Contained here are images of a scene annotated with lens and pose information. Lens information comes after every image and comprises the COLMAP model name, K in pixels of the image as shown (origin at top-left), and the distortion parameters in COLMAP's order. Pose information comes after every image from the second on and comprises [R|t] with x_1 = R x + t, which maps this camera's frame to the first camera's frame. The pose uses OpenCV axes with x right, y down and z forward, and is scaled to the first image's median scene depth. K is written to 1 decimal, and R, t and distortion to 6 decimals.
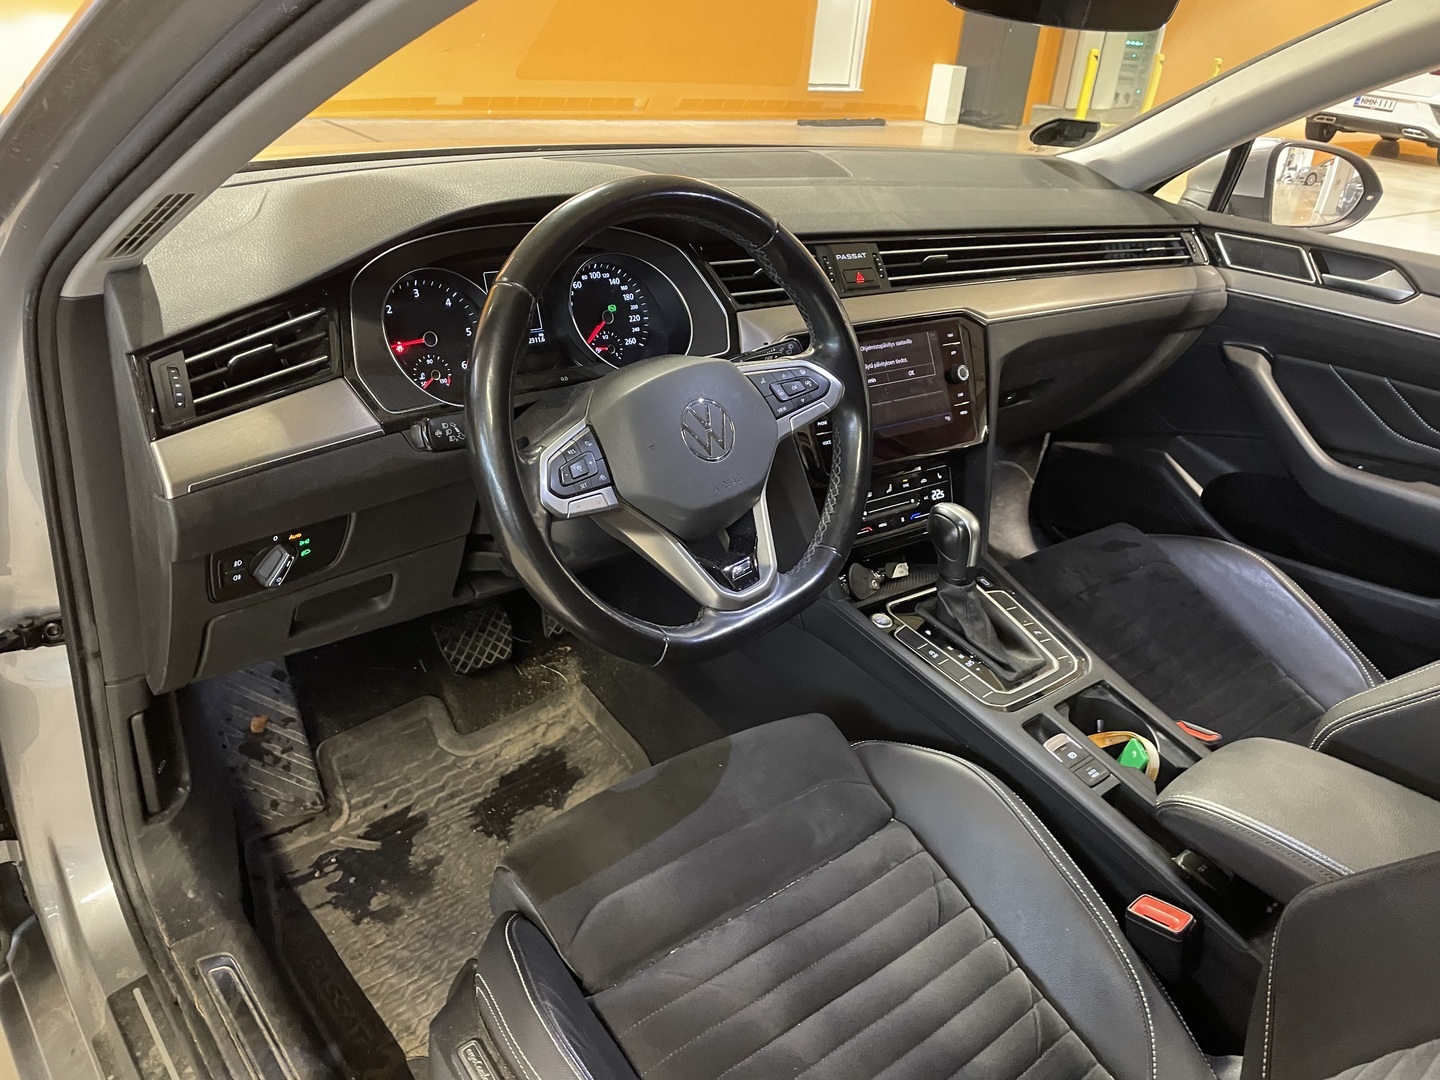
lens RADIAL K [[1106.7, 0, 716.8], [0, 1106.7, 541.1], [0, 0, 1]] dist [0.064639, -0.075956]
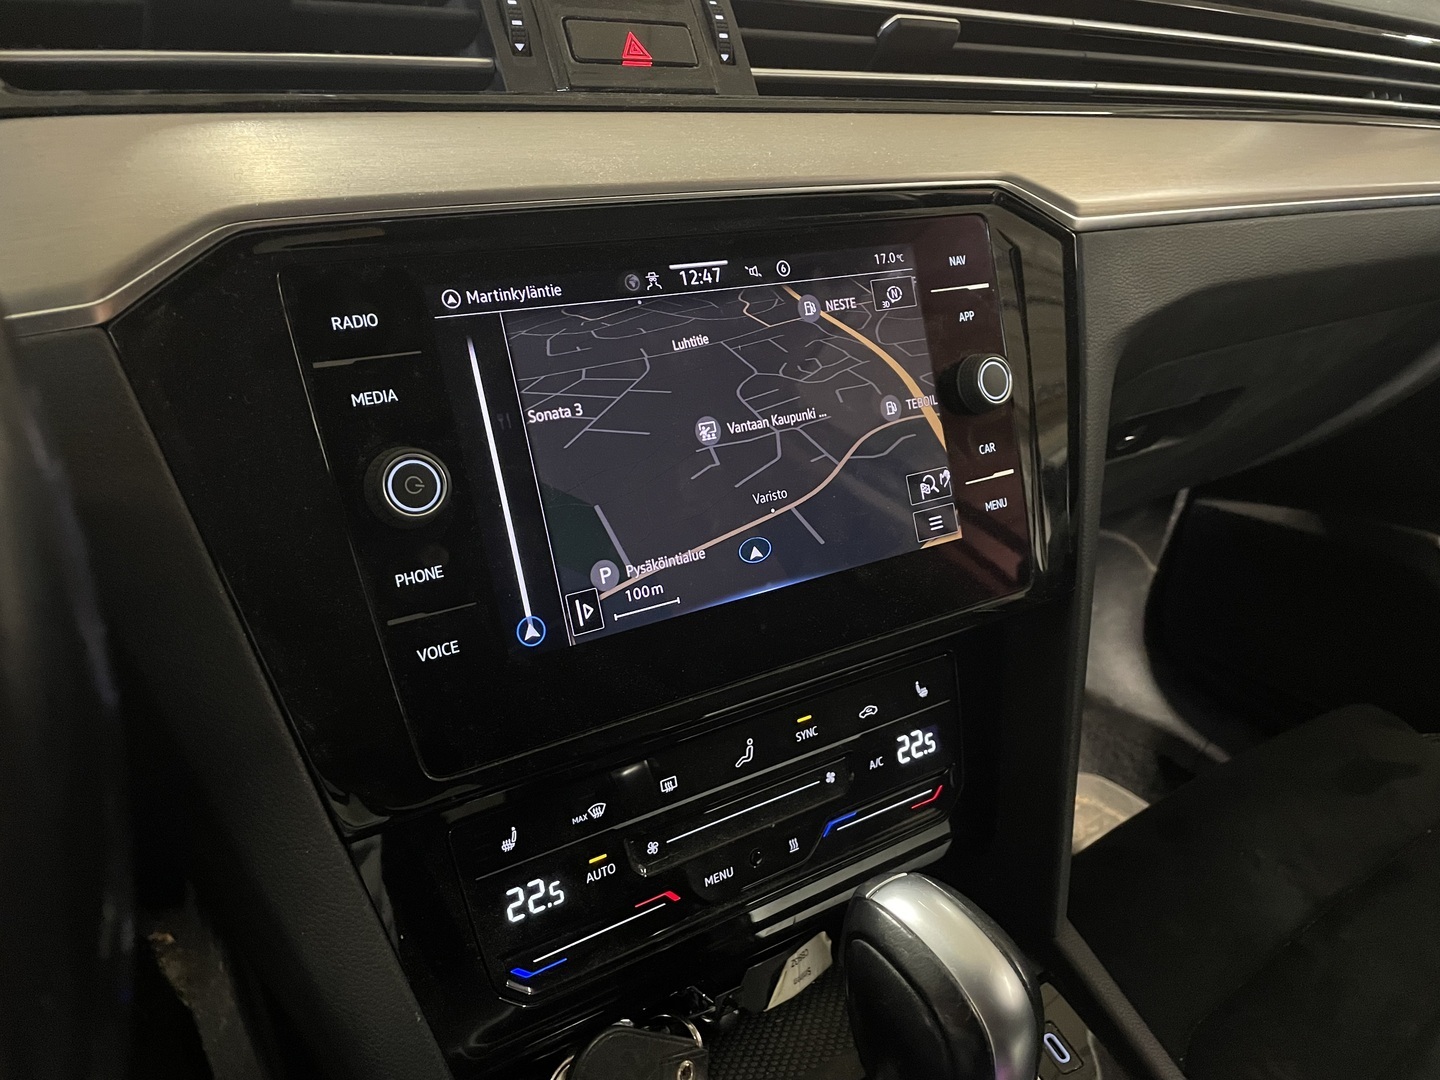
lens RADIAL K [[1106.7, 0, 716.2], [0, 1106.7, 534.4], [0, 0, 1]] dist [0.064639, -0.075956]
pose [[0.997713, 0.019158, -0.064815, 0.158320], [-0.018494, 0.999770, 0.010819, -0.106254], [0.065008, -0.009595, 0.997839, 0.658117]]
